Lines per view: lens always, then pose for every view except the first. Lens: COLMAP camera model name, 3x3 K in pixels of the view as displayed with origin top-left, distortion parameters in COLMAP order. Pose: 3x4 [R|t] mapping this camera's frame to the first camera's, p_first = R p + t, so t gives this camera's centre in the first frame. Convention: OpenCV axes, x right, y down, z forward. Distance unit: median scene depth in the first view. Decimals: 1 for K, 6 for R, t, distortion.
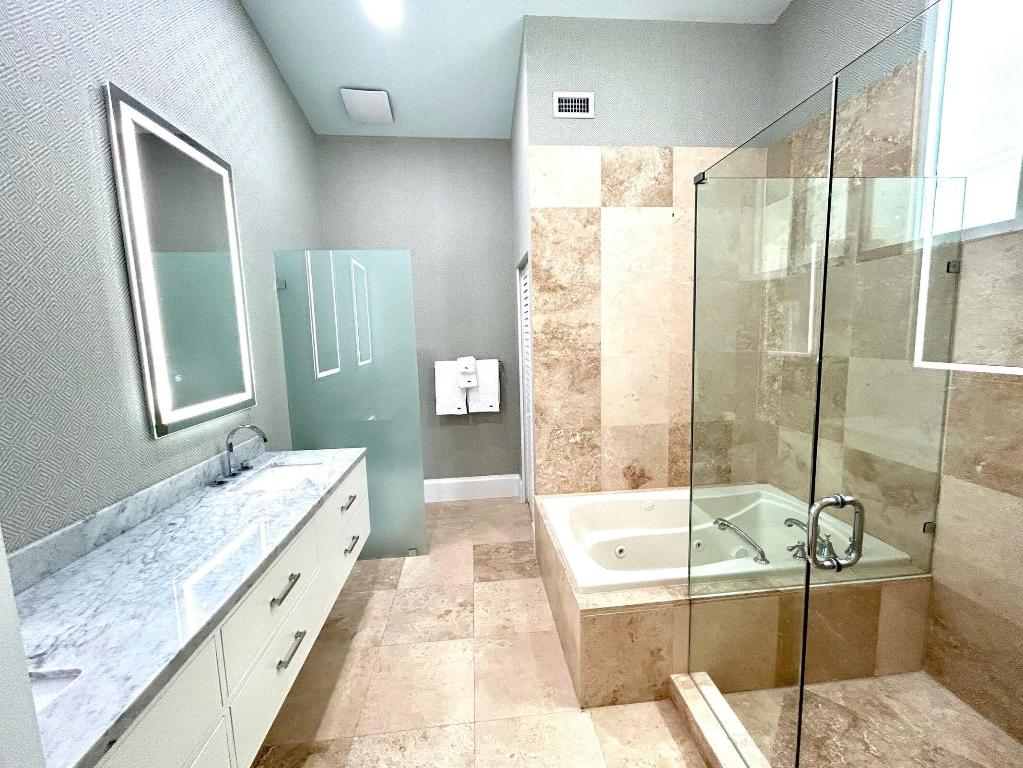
lens RADIAL K [[416.5, 0, 514.7], [0, 416.5, 380.1], [0, 0, 1]] dist [-0.000109, 0.001394]
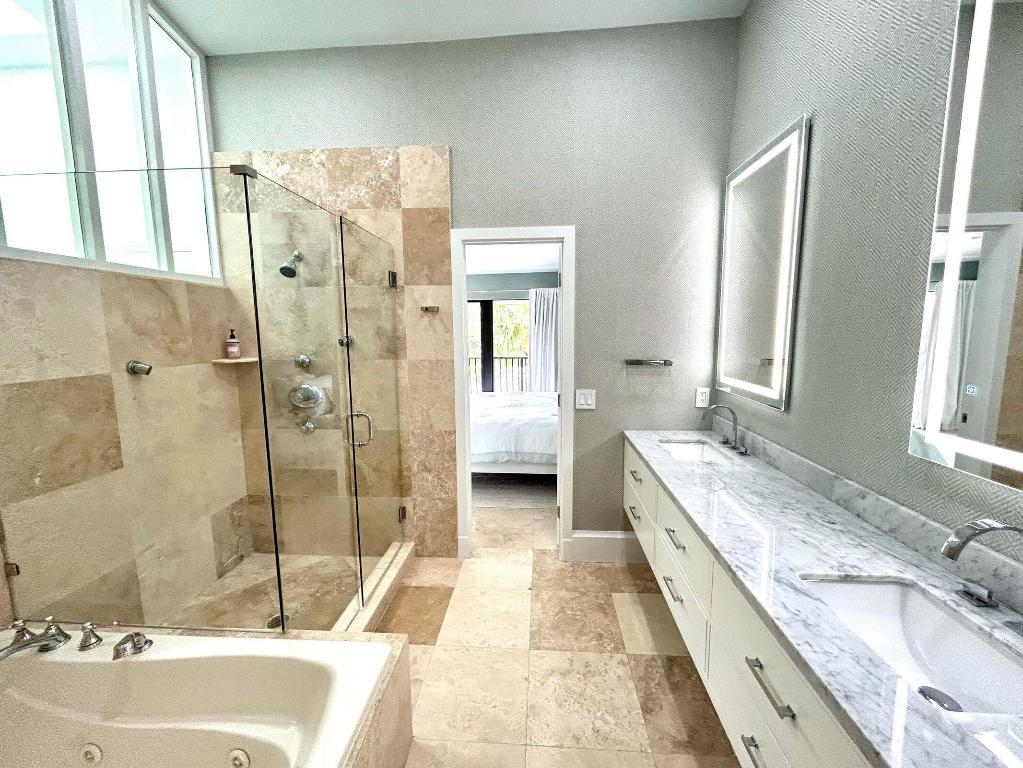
lens RADIAL K [[416.5, 0, 512.2], [0, 416.5, 382.3], [0, 0, 1]] dist [-0.000109, 0.001394]
pose [[-0.984655, 0.015780, 0.173795, -0.270810], [0.056688, 0.970817, 0.233027, -0.223084], [-0.165045, 0.239303, -0.956814, 1.913845]]
